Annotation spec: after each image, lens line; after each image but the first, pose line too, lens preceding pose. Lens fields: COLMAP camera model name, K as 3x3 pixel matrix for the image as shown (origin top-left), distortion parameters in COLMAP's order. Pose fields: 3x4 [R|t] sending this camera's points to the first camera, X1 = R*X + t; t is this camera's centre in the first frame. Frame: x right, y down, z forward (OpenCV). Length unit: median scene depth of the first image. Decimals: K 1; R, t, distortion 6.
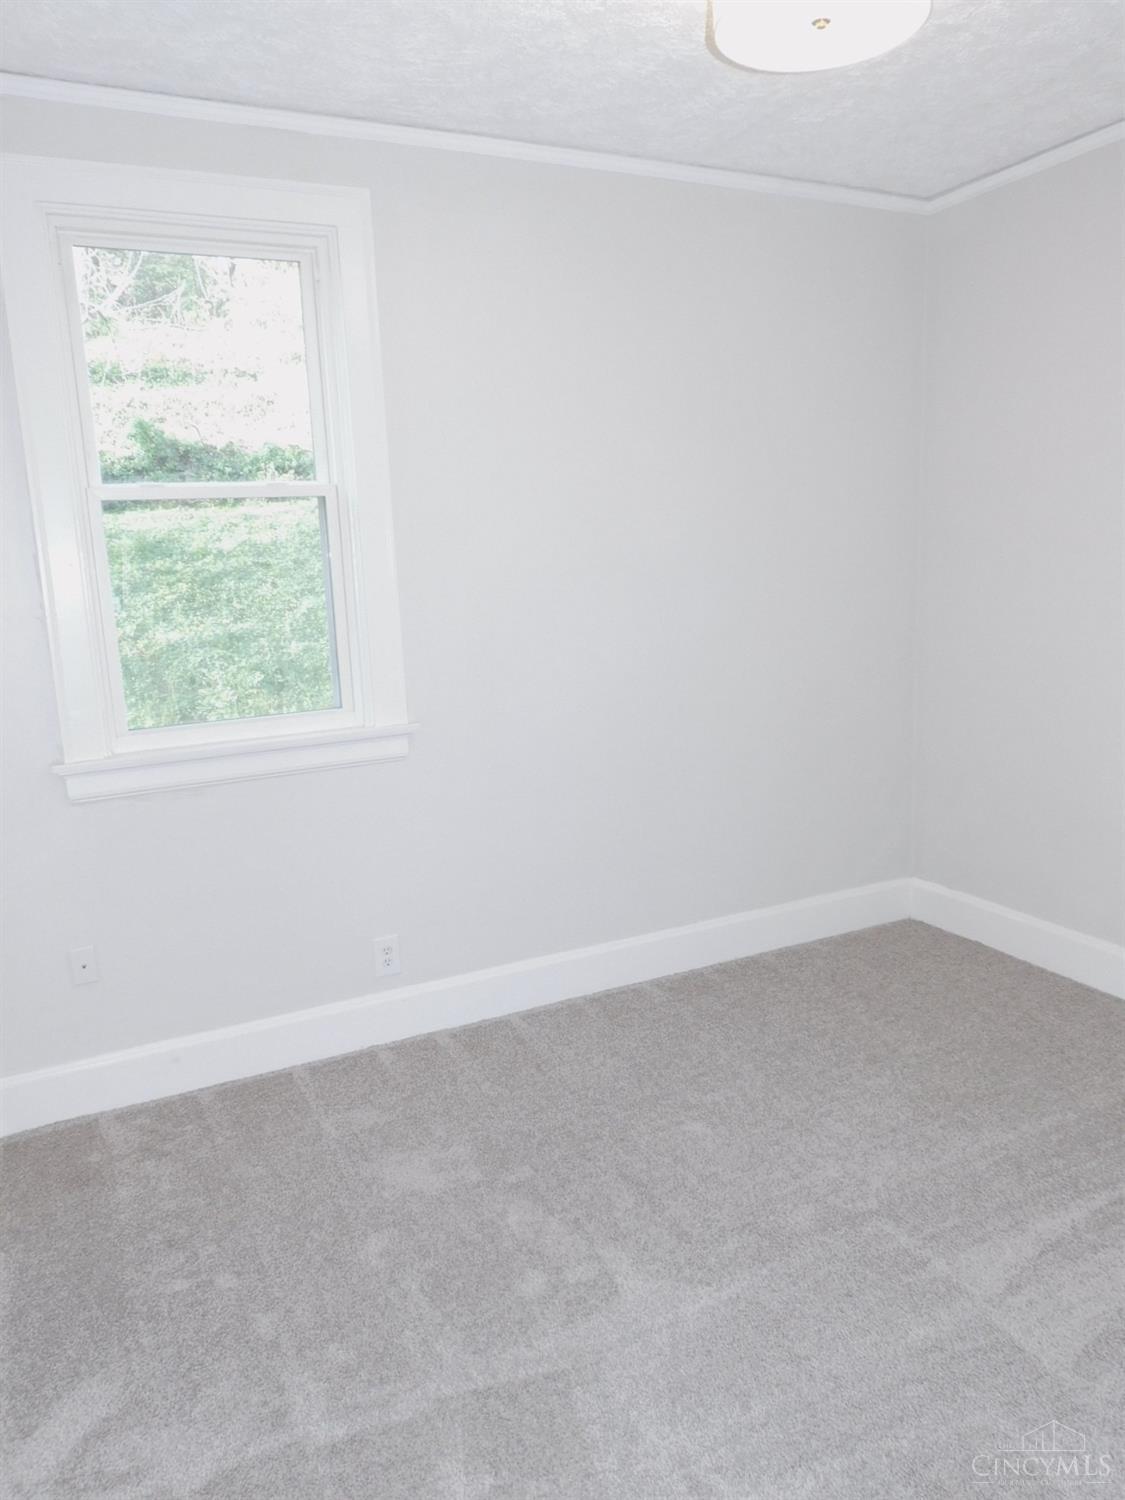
lens RADIAL K [[1114.0, 0, 562.5], [0, 1114.0, 750.0], [0, 0, 1]] dist [-0.012653, -0.007370]
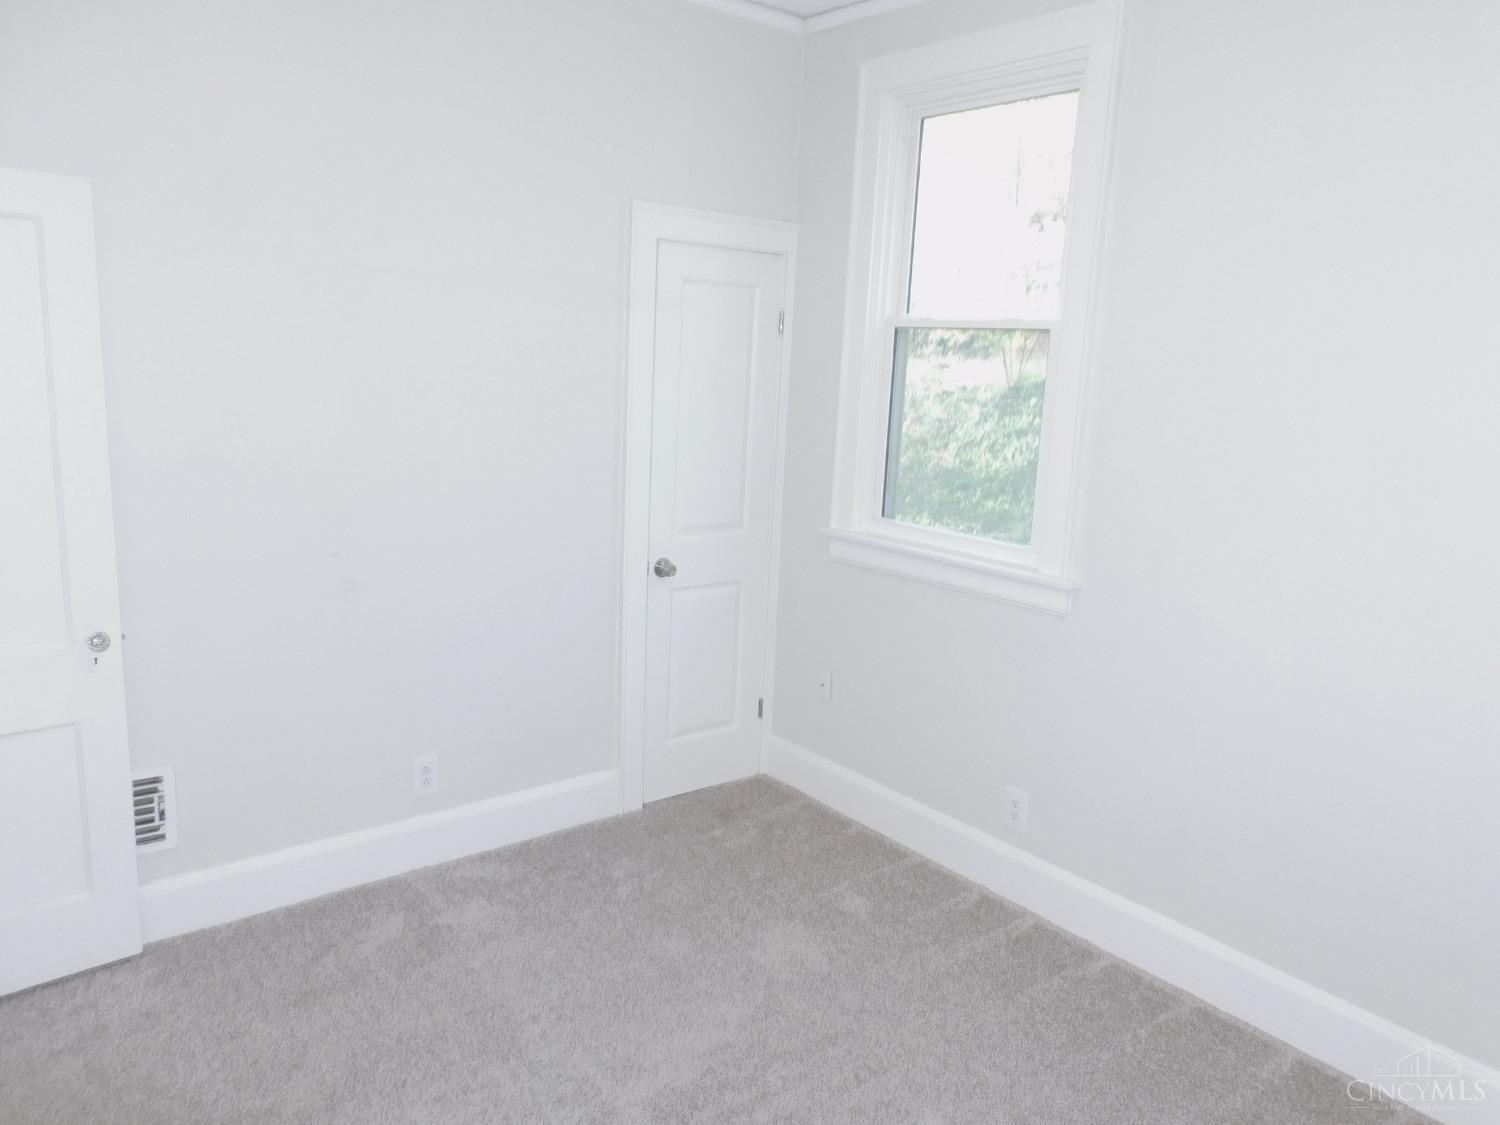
lens RADIAL K [[1114.0, 0, 750.6], [0, 1114.0, 552.9], [0, 0, 1]] dist [-0.012653, -0.007370]
pose [[0.174127, 0.219303, -0.959993, 0.764524], [-0.228430, 0.957289, 0.177252, -0.163558], [0.957862, 0.188427, 0.216785, 0.603652]]
